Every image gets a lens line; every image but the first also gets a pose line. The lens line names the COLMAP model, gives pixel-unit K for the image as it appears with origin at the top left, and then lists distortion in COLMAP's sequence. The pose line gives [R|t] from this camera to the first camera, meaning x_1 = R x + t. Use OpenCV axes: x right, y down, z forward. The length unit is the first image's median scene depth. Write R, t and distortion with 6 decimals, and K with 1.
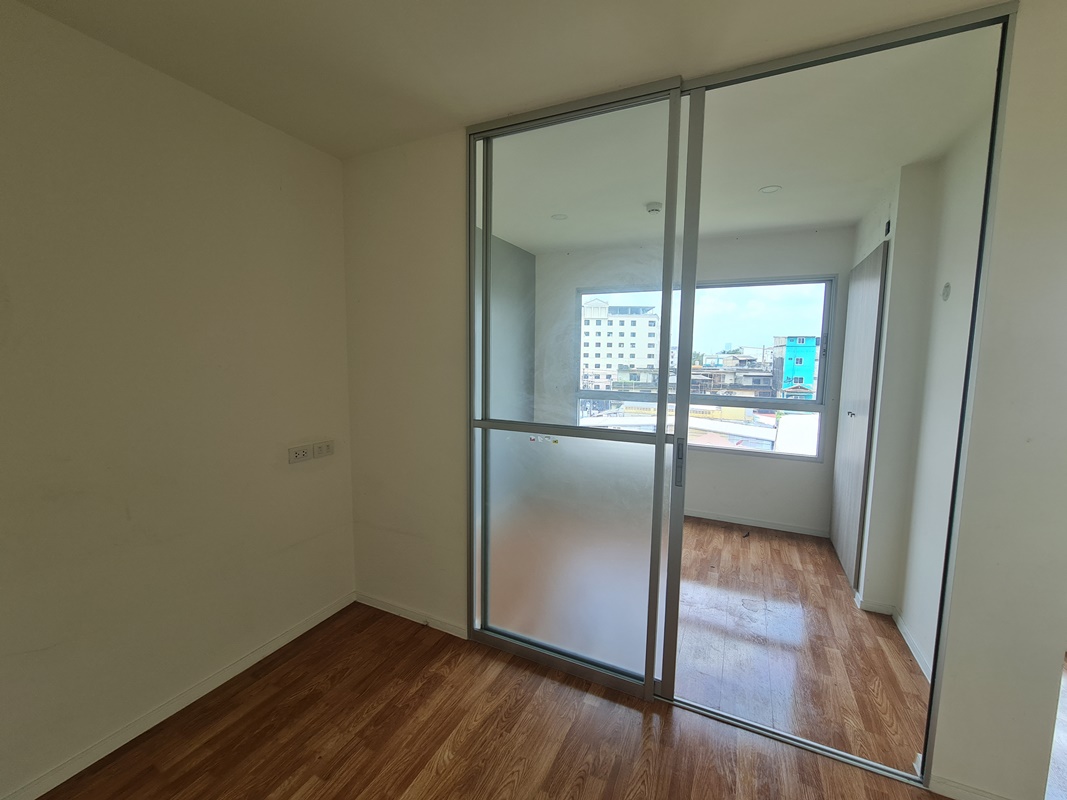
lens RADIAL K [[436.8, 0, 534.2], [0, 436.8, 398.0], [0, 0, 1]] dist [-0.003402, -0.000528]
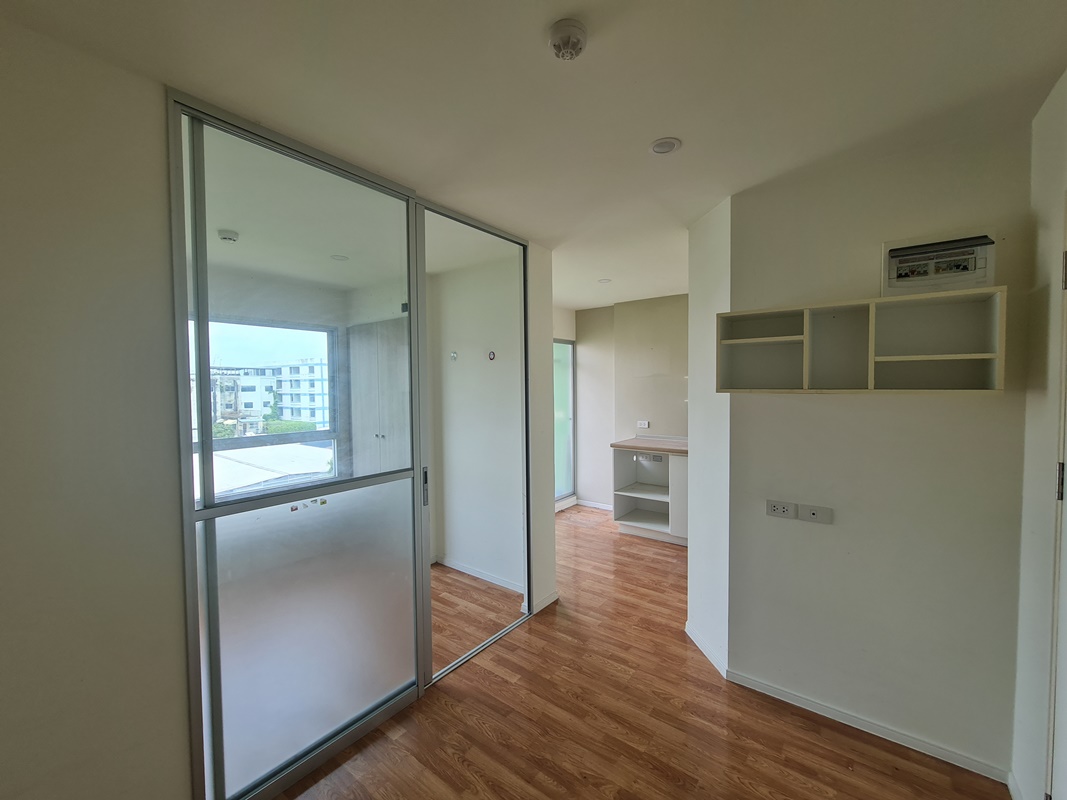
lens RADIAL K [[436.8, 0, 533.3], [0, 436.8, 399.6], [0, 0, 1]] dist [-0.003402, -0.000528]
pose [[0.219545, -0.049701, 0.974336, -0.716276], [0.109007, 0.993698, 0.026126, -0.087356], [-0.969494, 0.100473, 0.223579, 0.339695]]
